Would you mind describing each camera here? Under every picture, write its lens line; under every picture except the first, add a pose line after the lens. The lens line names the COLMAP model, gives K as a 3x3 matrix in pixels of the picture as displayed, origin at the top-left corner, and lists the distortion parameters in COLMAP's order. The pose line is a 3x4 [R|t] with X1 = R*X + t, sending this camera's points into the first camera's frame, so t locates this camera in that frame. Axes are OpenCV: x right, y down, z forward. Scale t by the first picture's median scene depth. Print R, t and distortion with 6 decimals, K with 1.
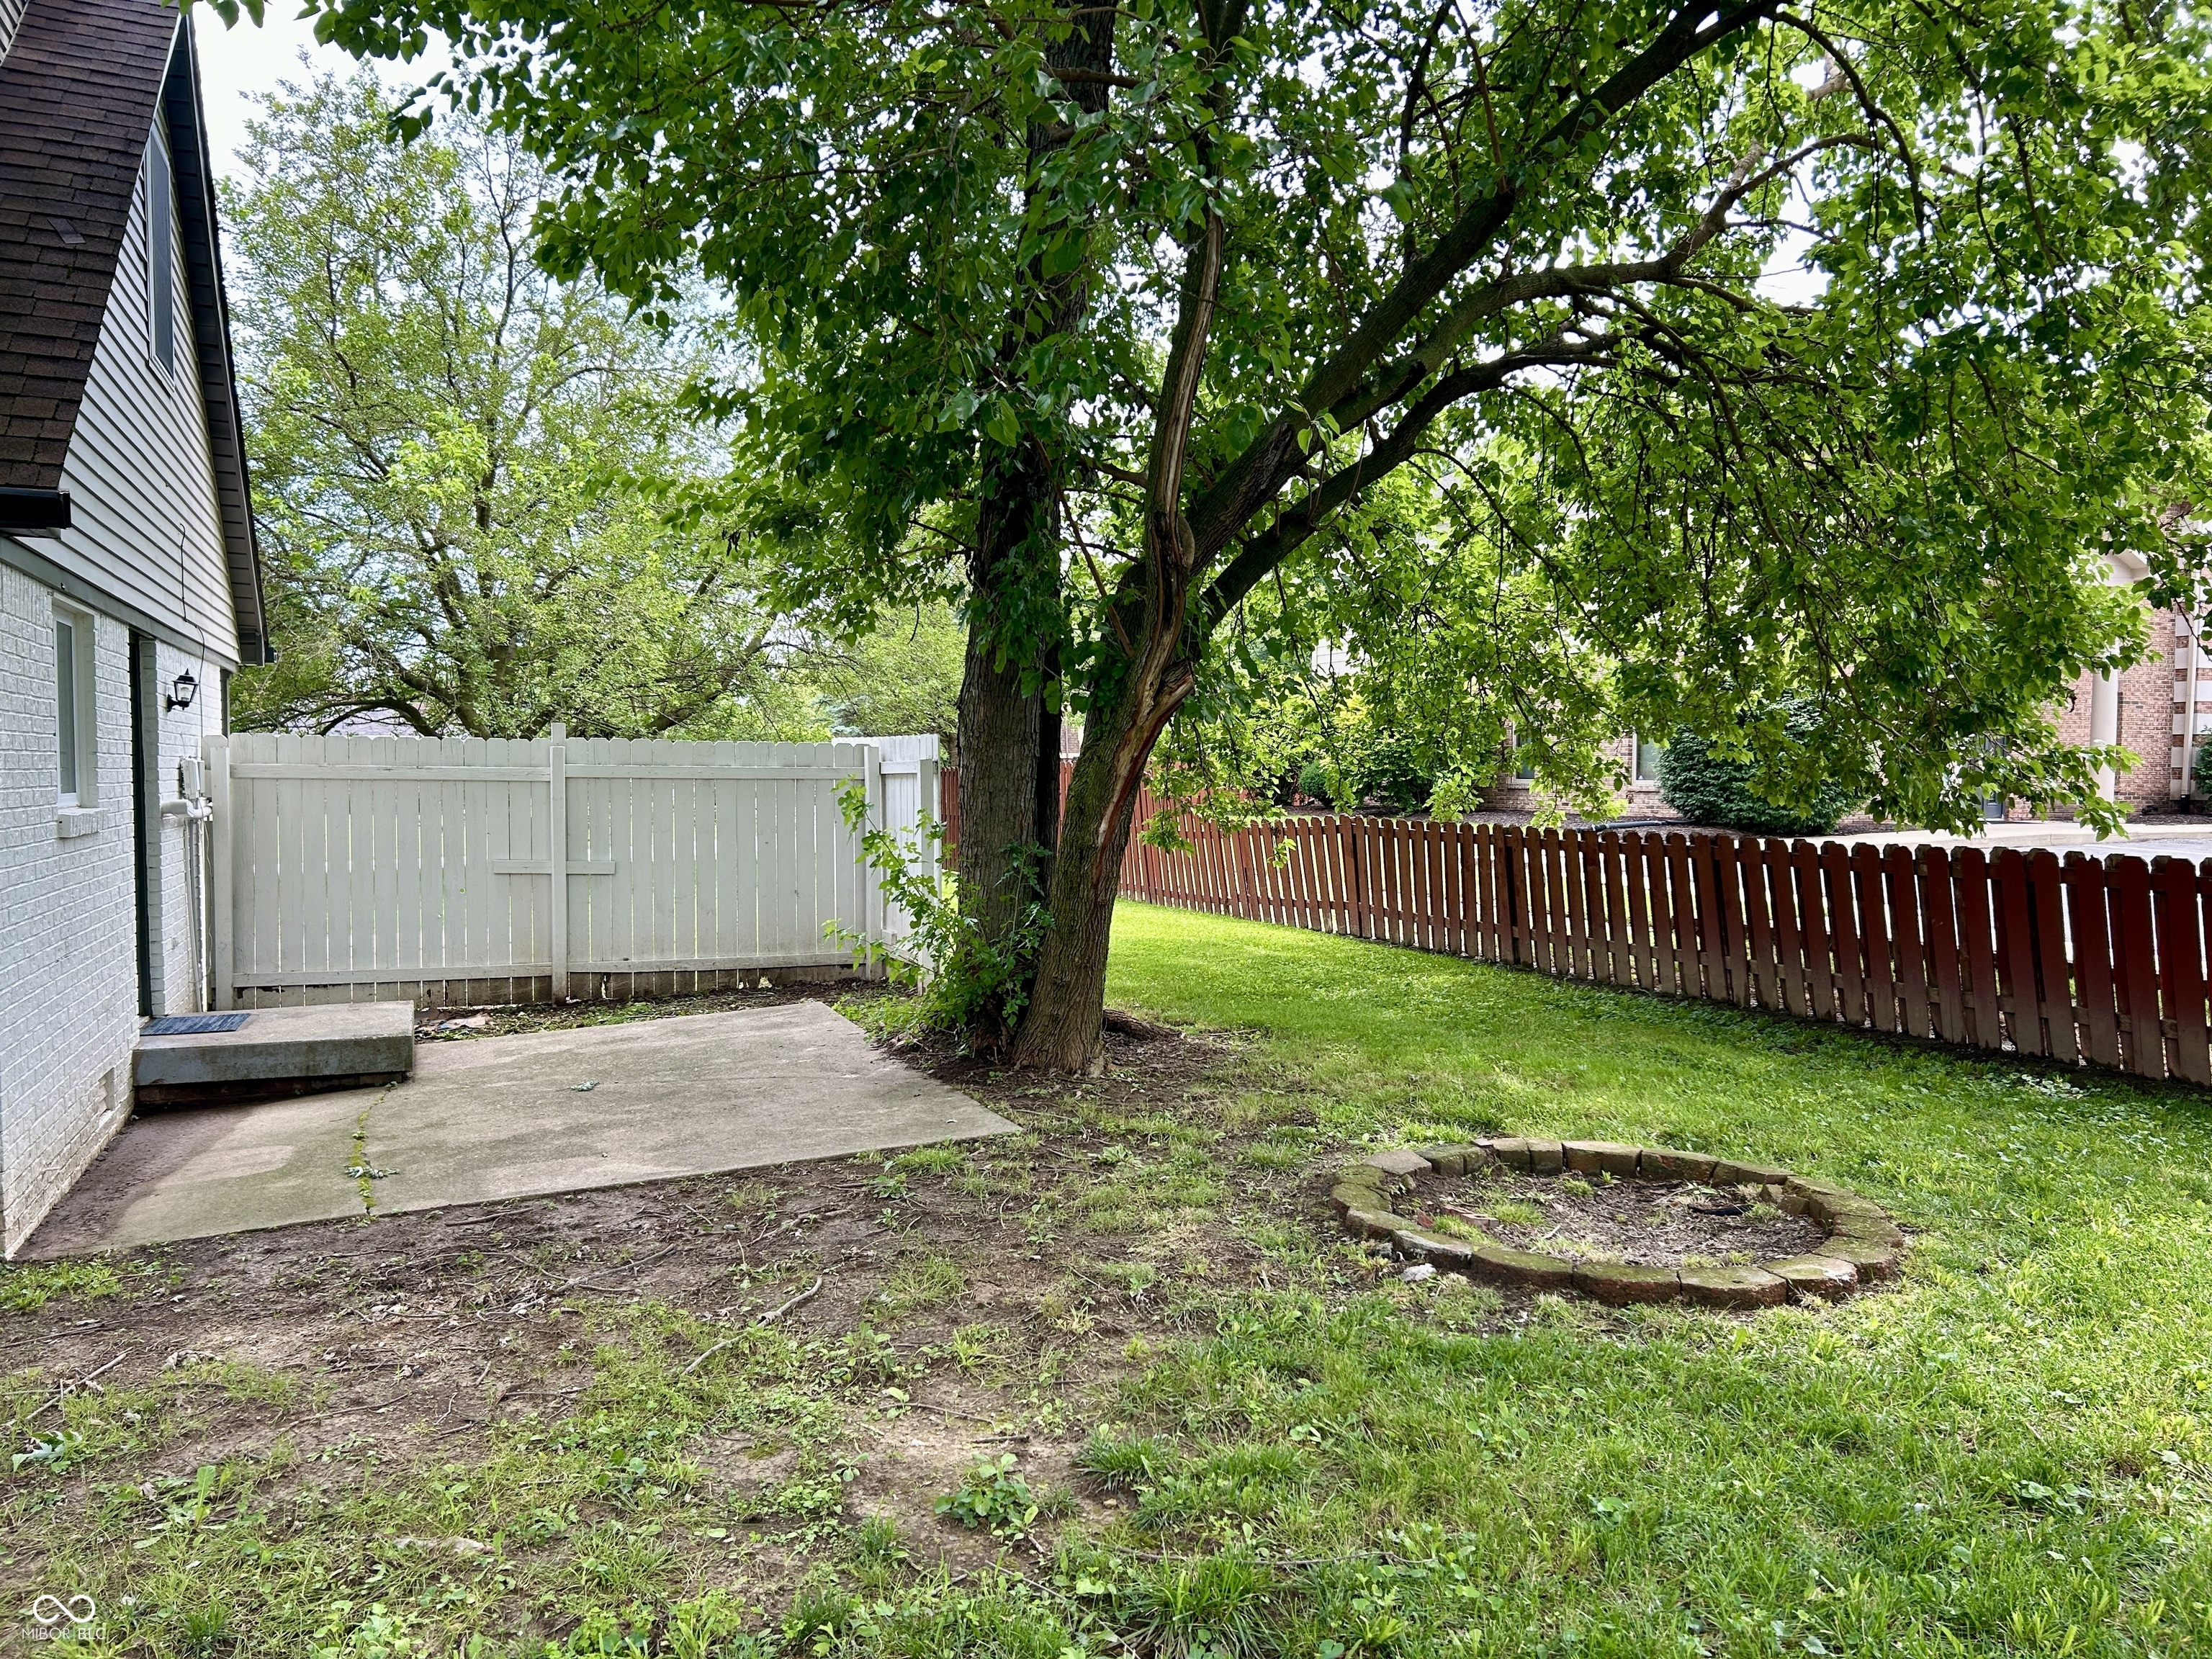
lens RADIAL K [[1647.2, 0, 1106.0], [0, 1647.2, 829.5], [0, 0, 1]] dist [0.002704, 0.000785]
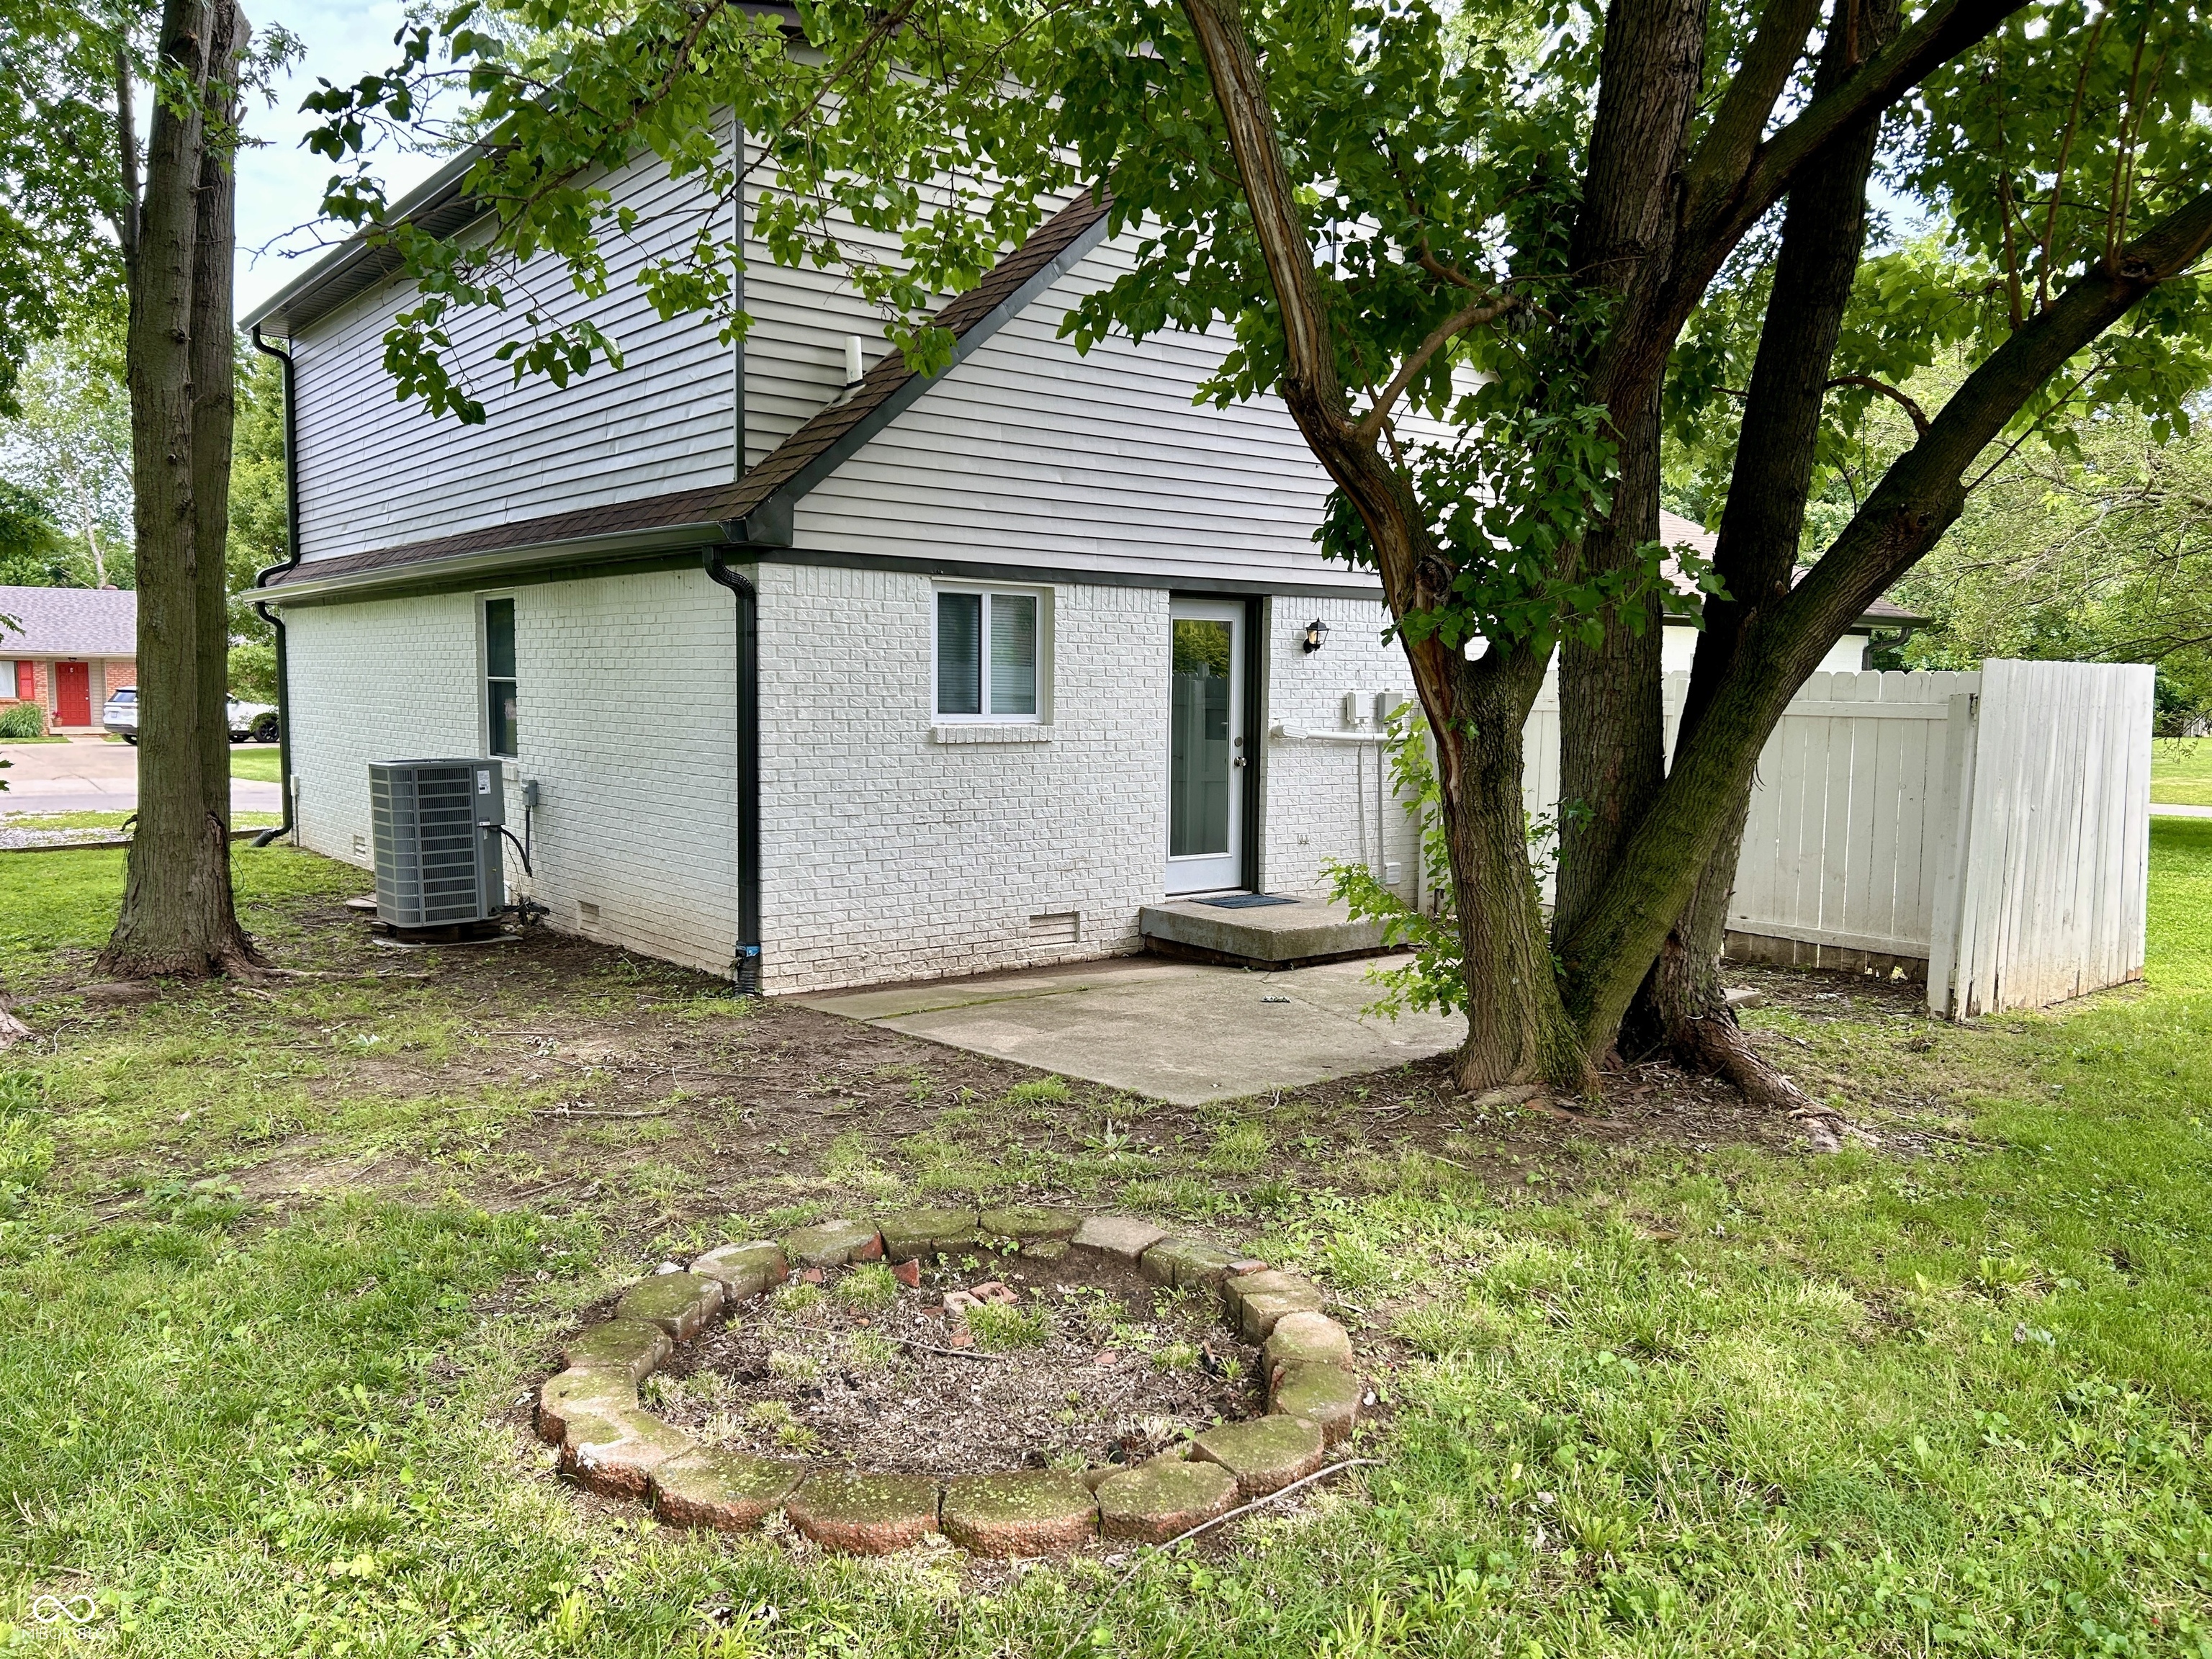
lens RADIAL K [[1647.2, 0, 1106.0], [0, 1647.2, 829.5], [0, 0, 1]] dist [0.002704, 0.000785]
pose [[0.280713, 0.089641, -0.955597, 0.581848], [-0.046448, 0.995731, 0.079762, -0.031248], [0.958667, 0.021996, 0.283678, 0.505203]]
